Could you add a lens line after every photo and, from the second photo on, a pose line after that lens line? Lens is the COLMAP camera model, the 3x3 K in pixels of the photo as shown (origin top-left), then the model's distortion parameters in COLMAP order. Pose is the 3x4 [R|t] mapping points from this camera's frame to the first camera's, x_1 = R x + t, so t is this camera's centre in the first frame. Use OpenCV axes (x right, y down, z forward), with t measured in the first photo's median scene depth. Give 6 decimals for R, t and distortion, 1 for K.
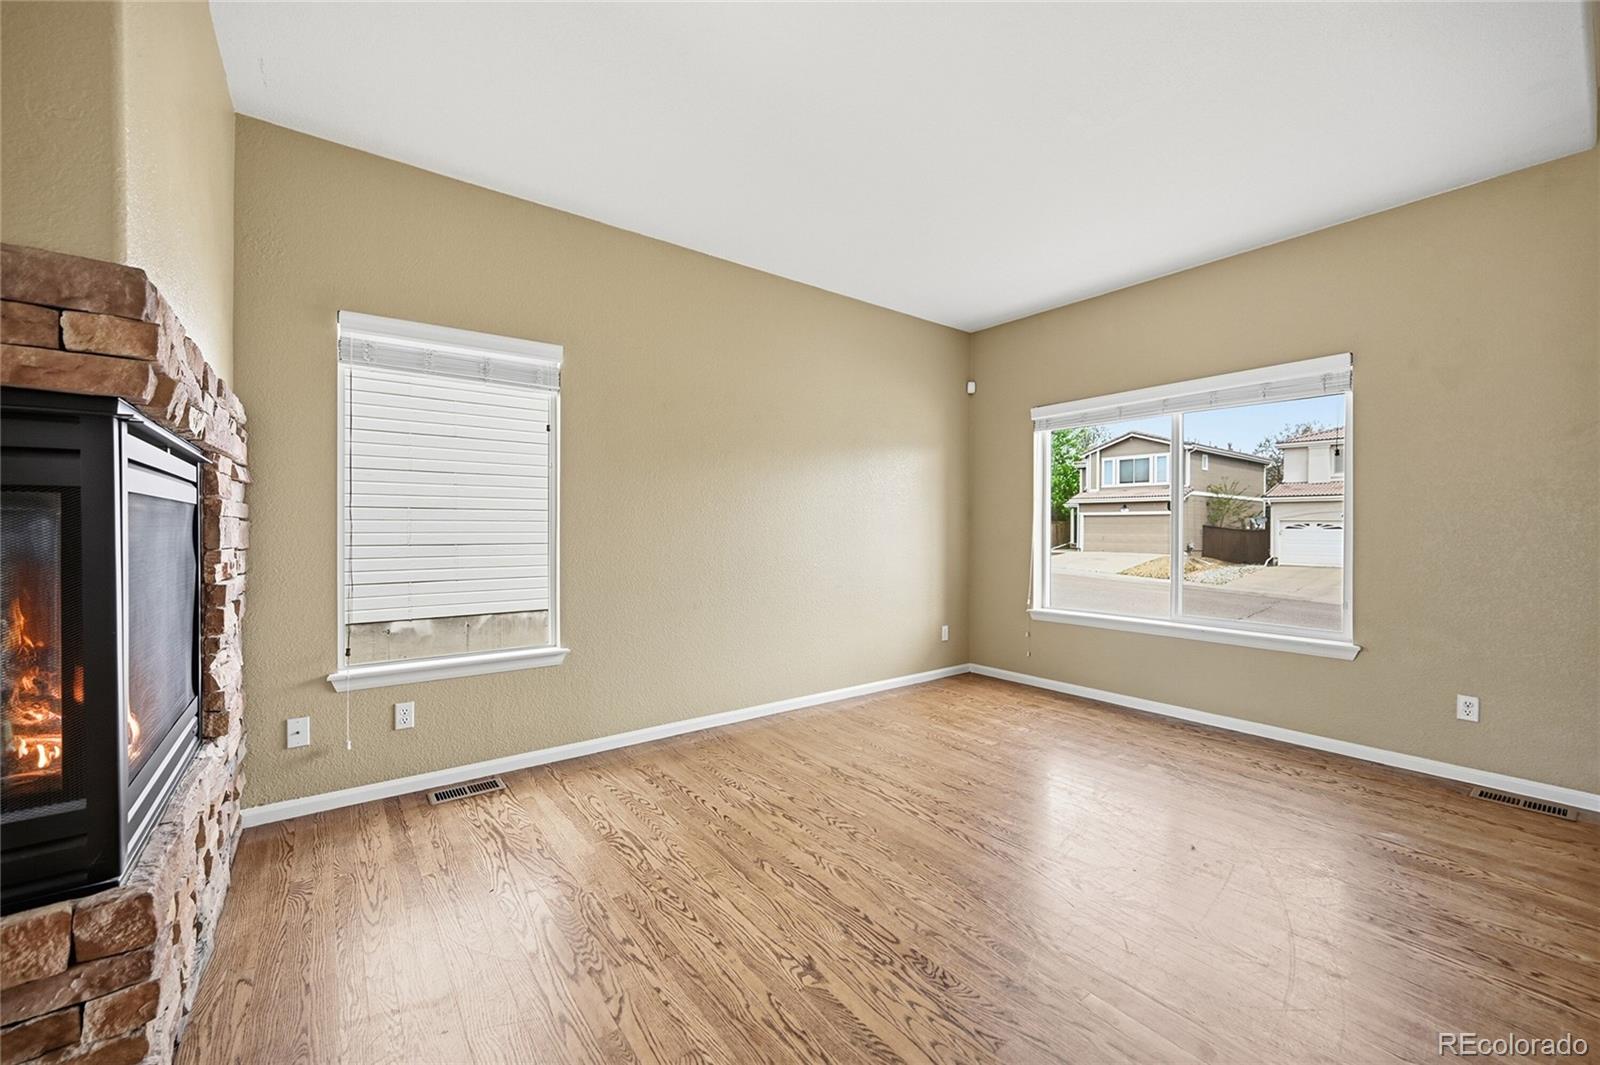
lens RADIAL K [[630.7, 0, 806.0], [0, 630.7, 527.8], [0, 0, 1]] dist [-0.001248, -0.000200]
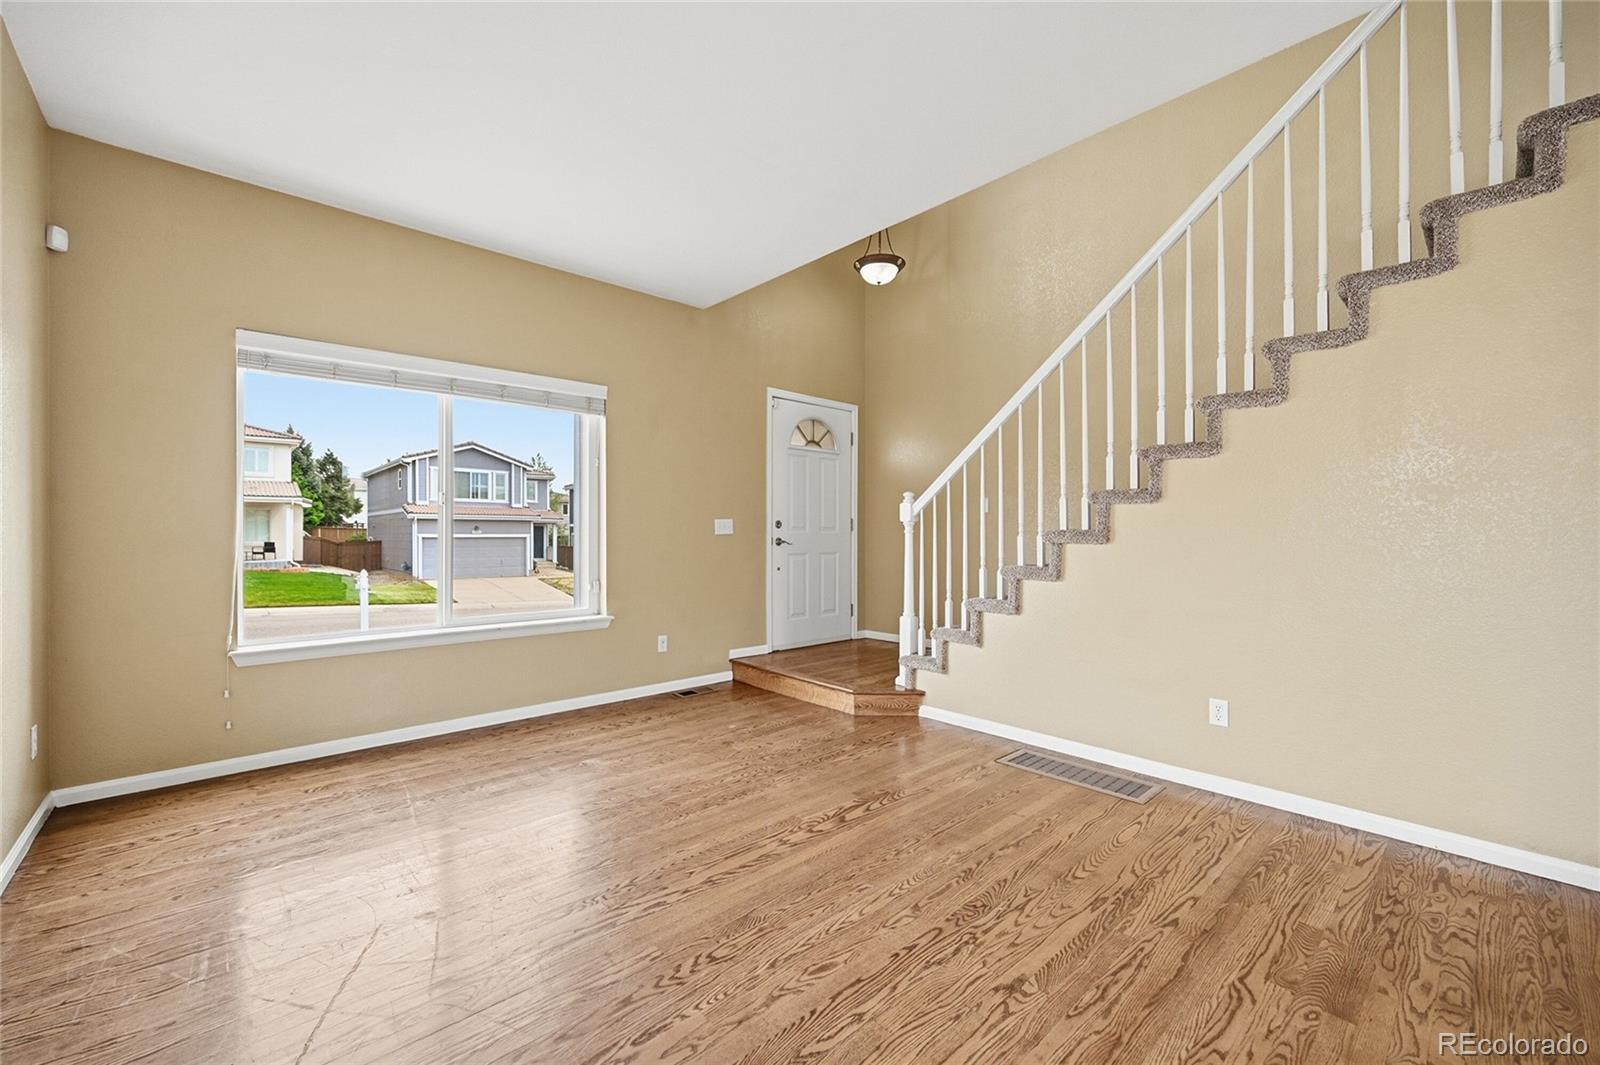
lens RADIAL K [[642.6, 0, 808.8], [0, 642.6, 531.1], [0, 0, 1]] dist [-0.001209, -0.000180]
pose [[-0.084783, 0.000019, 0.996399, -0.560776], [-0.000441, 1.000000, -0.000057, 0.018140], [-0.996399, -0.000445, -0.084783, 0.851447]]
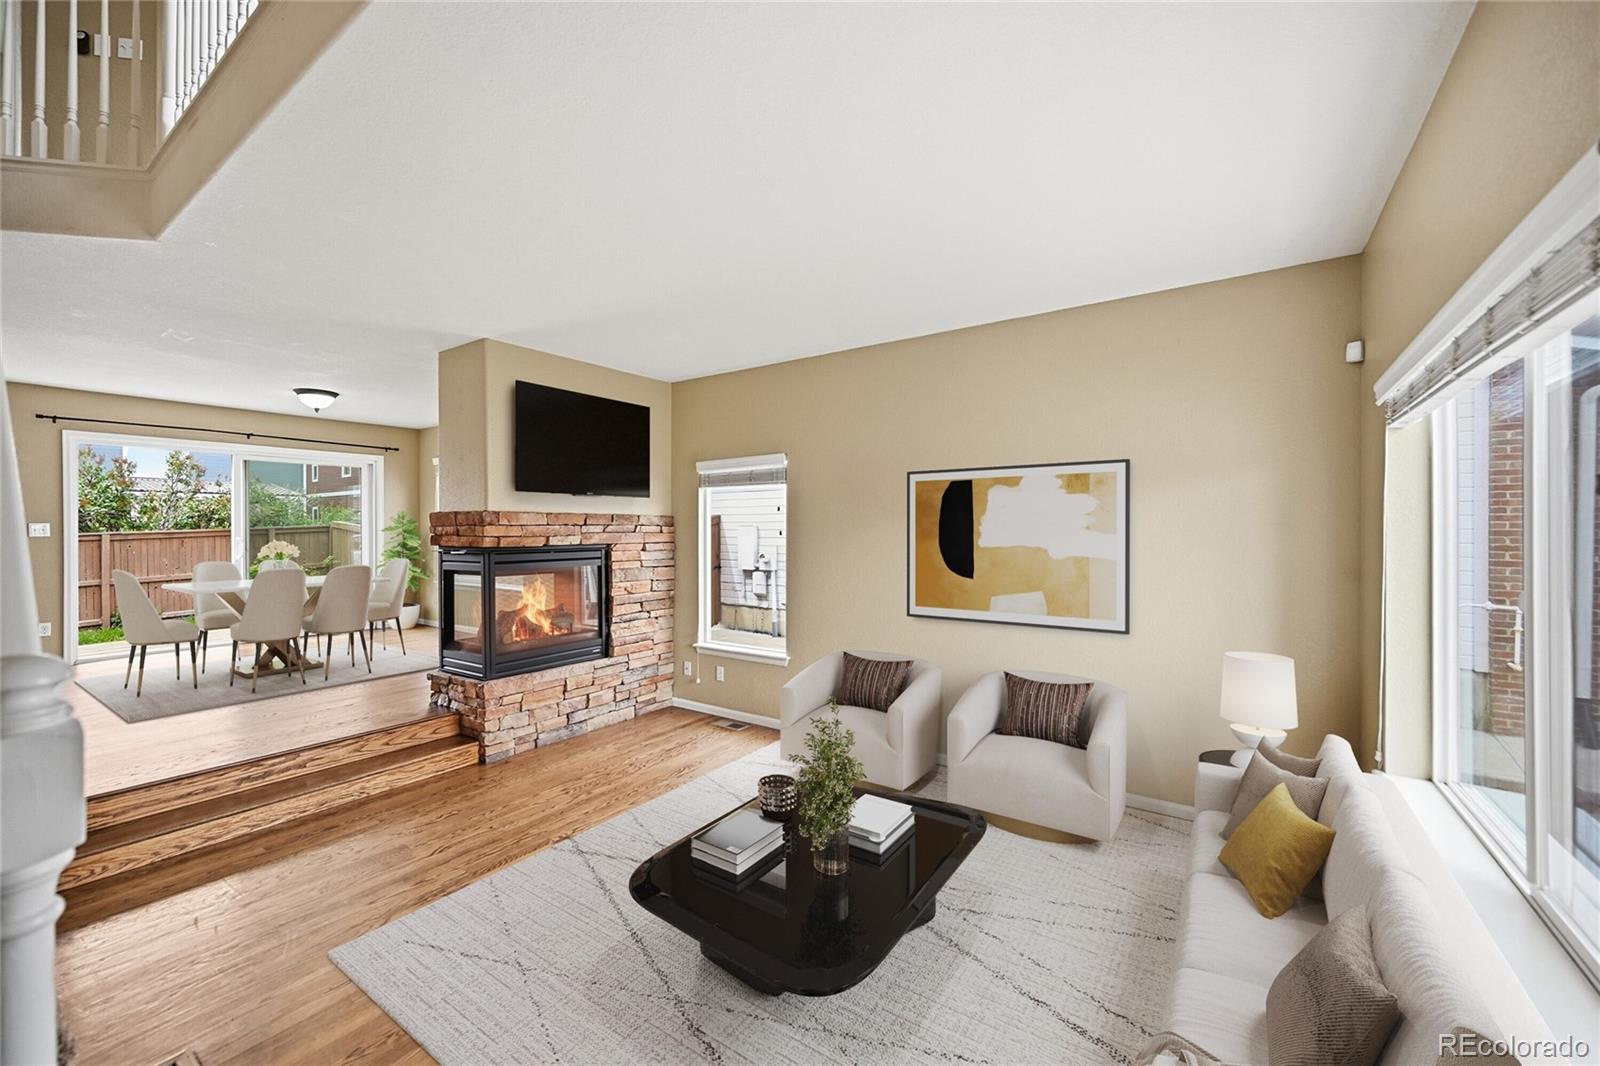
lens RADIAL K [[630.7, 0, 806.0], [0, 630.7, 528.3], [0, 0, 1]] dist [-0.001248, -0.000200]
pose [[0.309863, -0.005237, -0.950767, 1.222762], [0.002970, 0.999985, -0.004540, -0.120278], [0.950776, -0.001417, 0.309874, 0.682113]]
